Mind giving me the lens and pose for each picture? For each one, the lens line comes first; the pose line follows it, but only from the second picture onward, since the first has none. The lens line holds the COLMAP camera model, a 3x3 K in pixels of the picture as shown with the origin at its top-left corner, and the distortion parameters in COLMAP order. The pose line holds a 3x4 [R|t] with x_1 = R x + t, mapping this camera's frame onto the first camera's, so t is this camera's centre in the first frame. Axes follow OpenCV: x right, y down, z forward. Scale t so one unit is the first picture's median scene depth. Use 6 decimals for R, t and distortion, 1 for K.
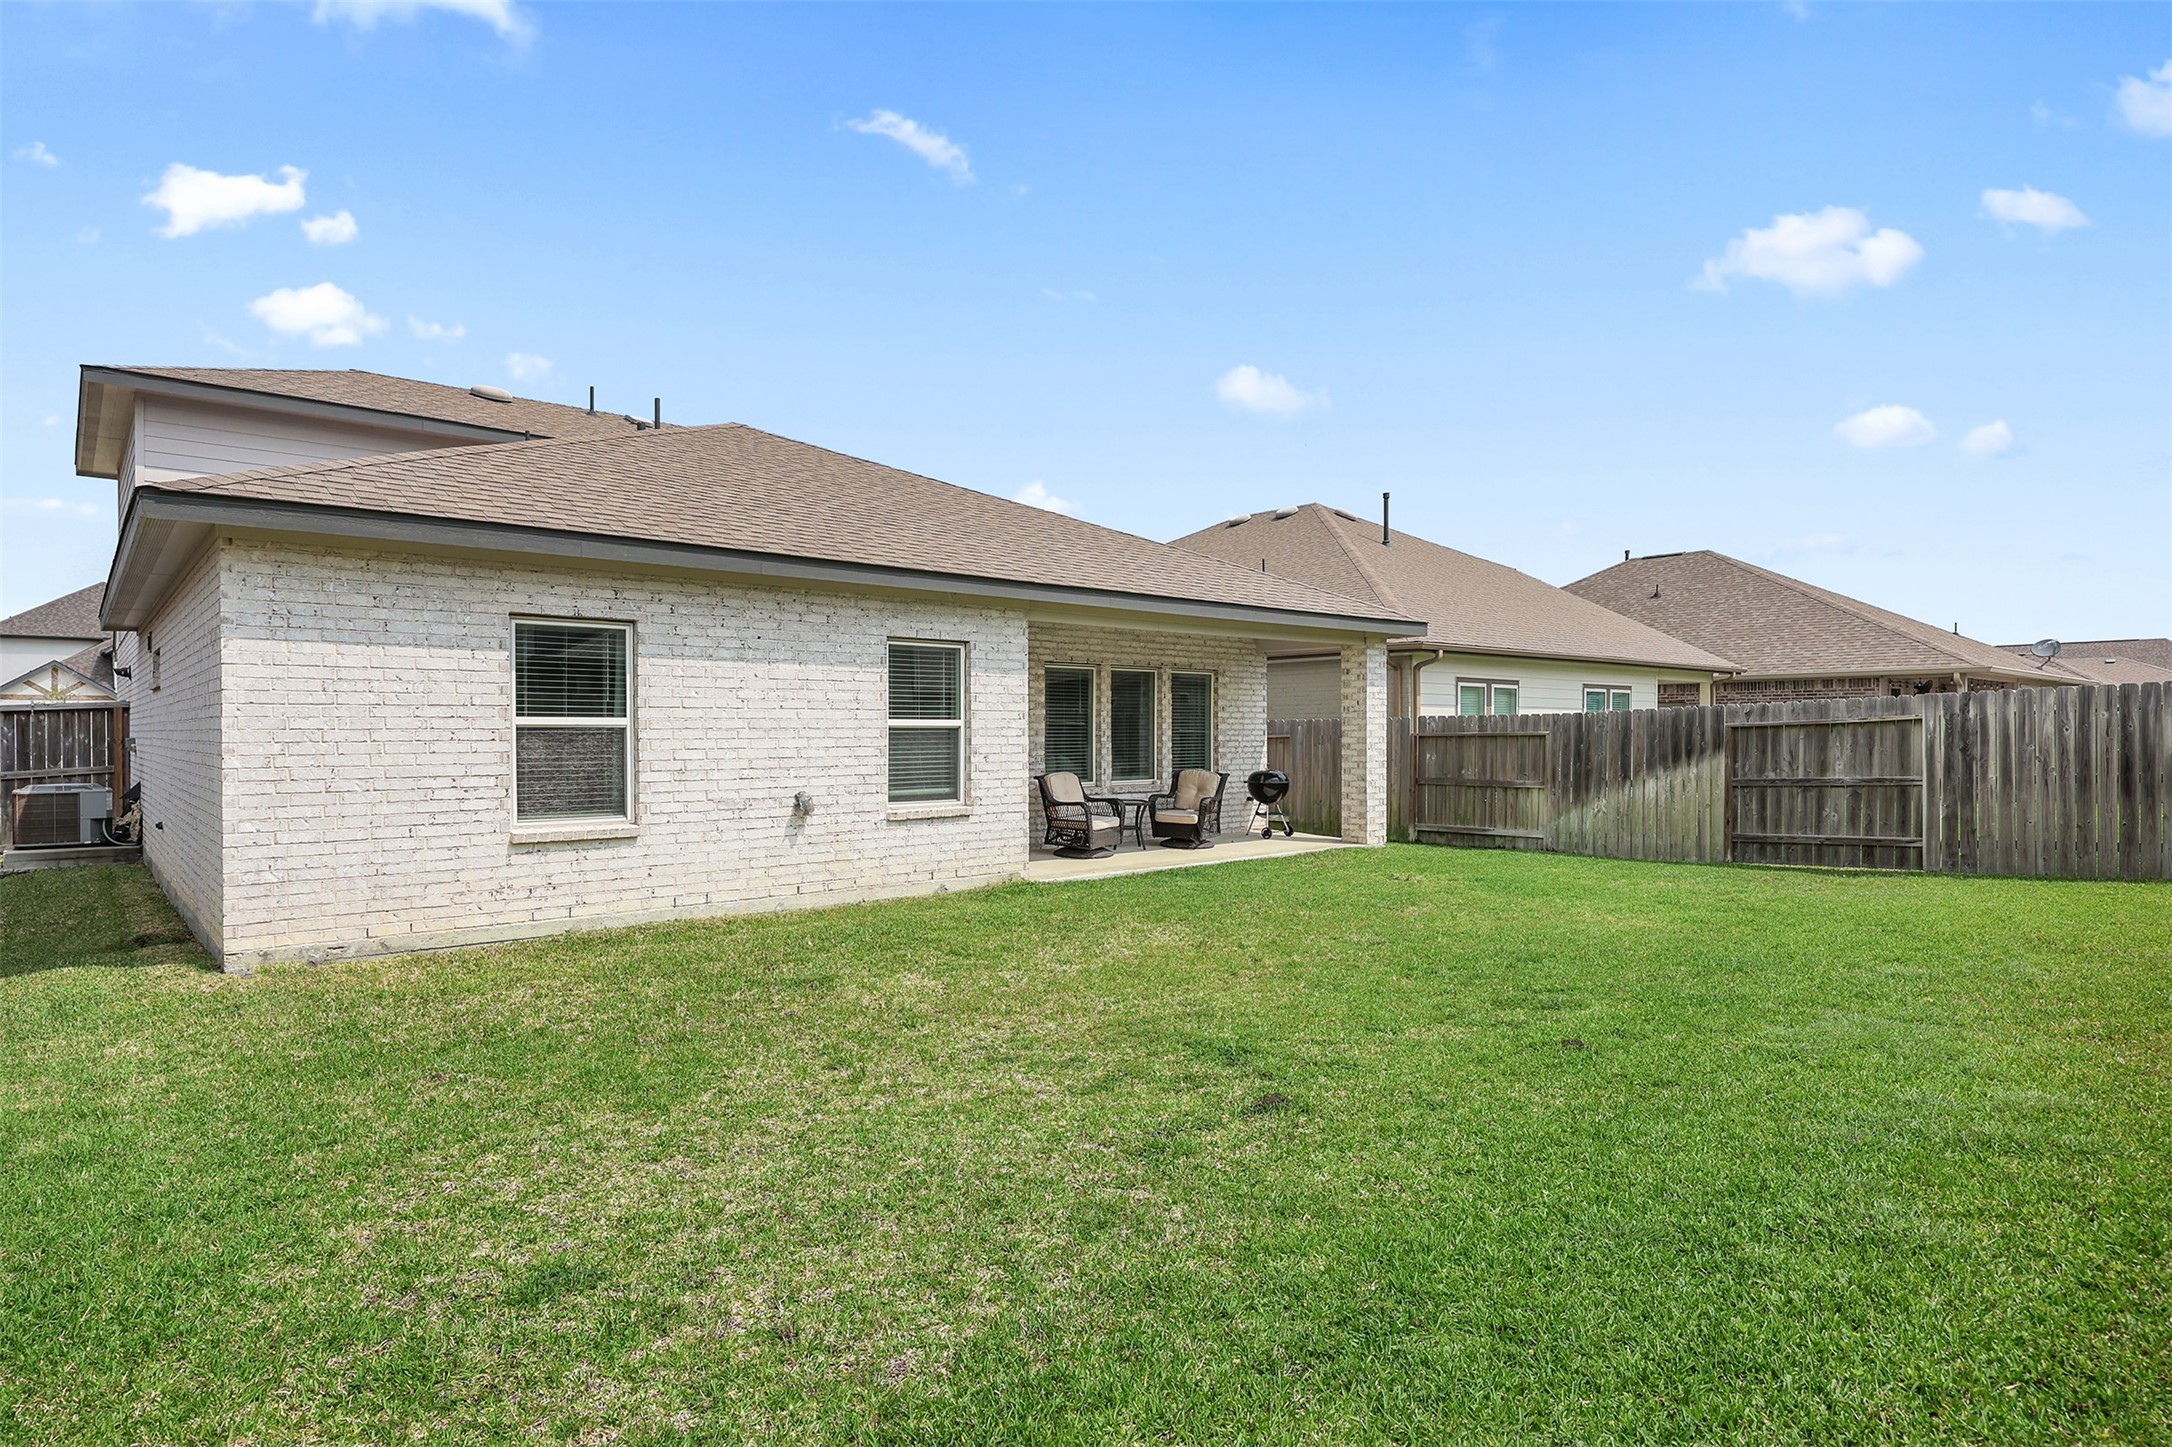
lens RADIAL K [[1181.4, 0, 1086.0], [0, 1181.4, 723.5], [0, 0, 1]] dist [0.000235, 0.000197]
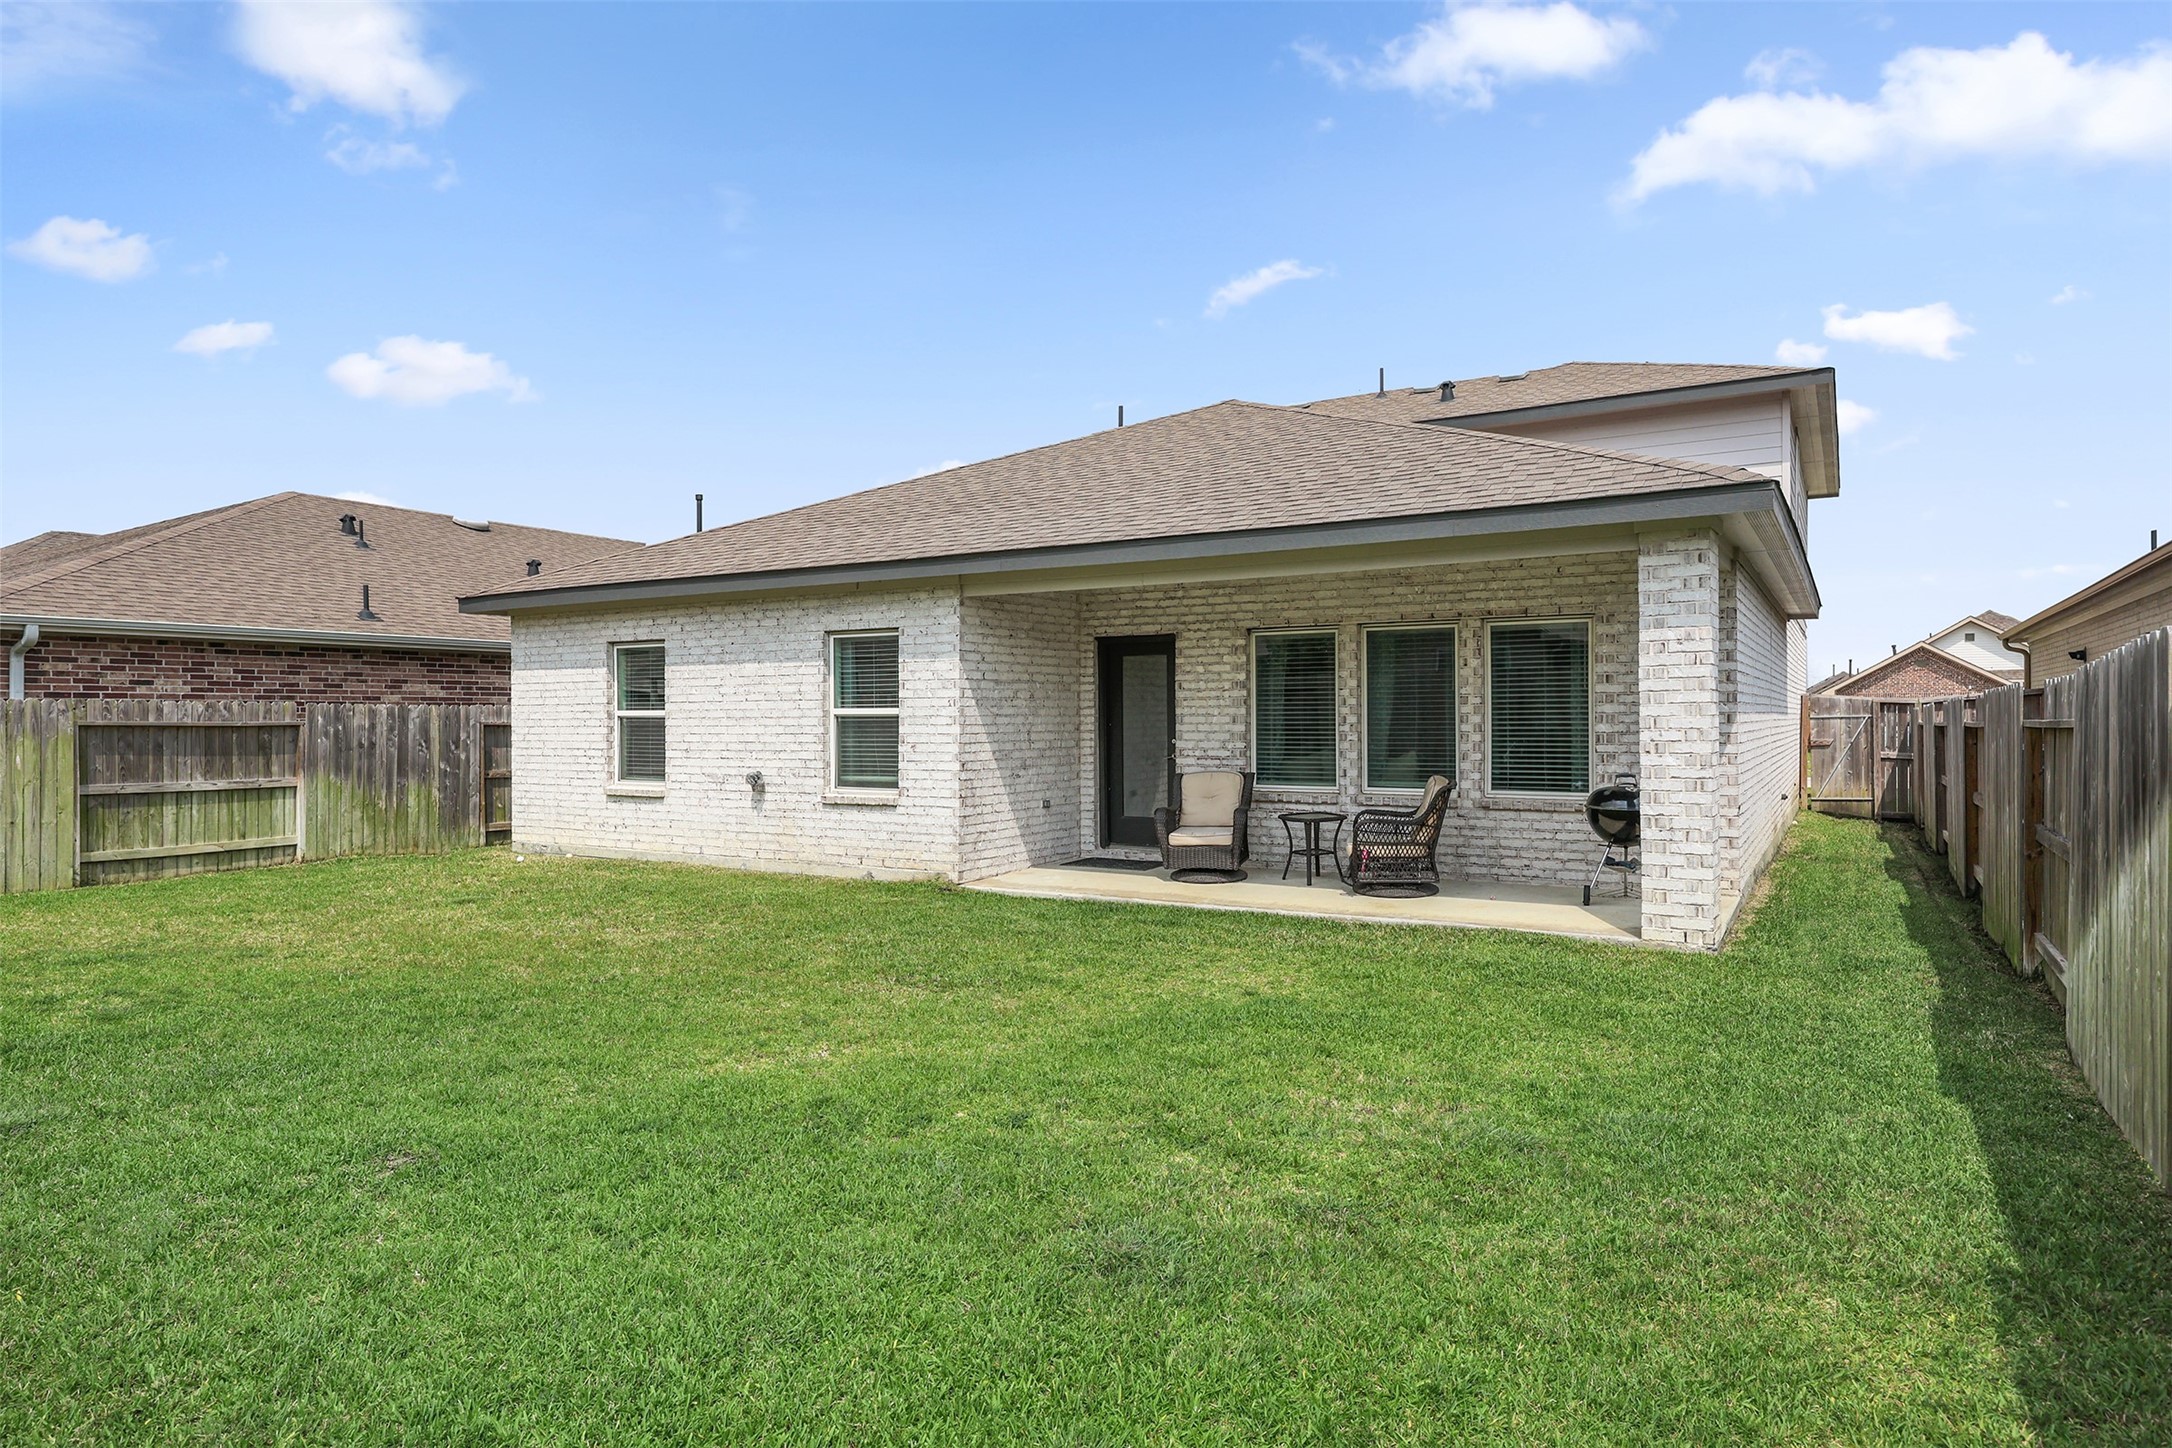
lens RADIAL K [[1241.6, 0, 1086.0], [0, 1241.6, 724.0], [0, 0, 1]] dist [0.001743, 0.000085]
pose [[0.302591, 0.005450, -0.953105, 0.904941], [0.010975, 0.999897, 0.009202, 0.002322], [0.953057, -0.013245, 0.302500, 0.819493]]
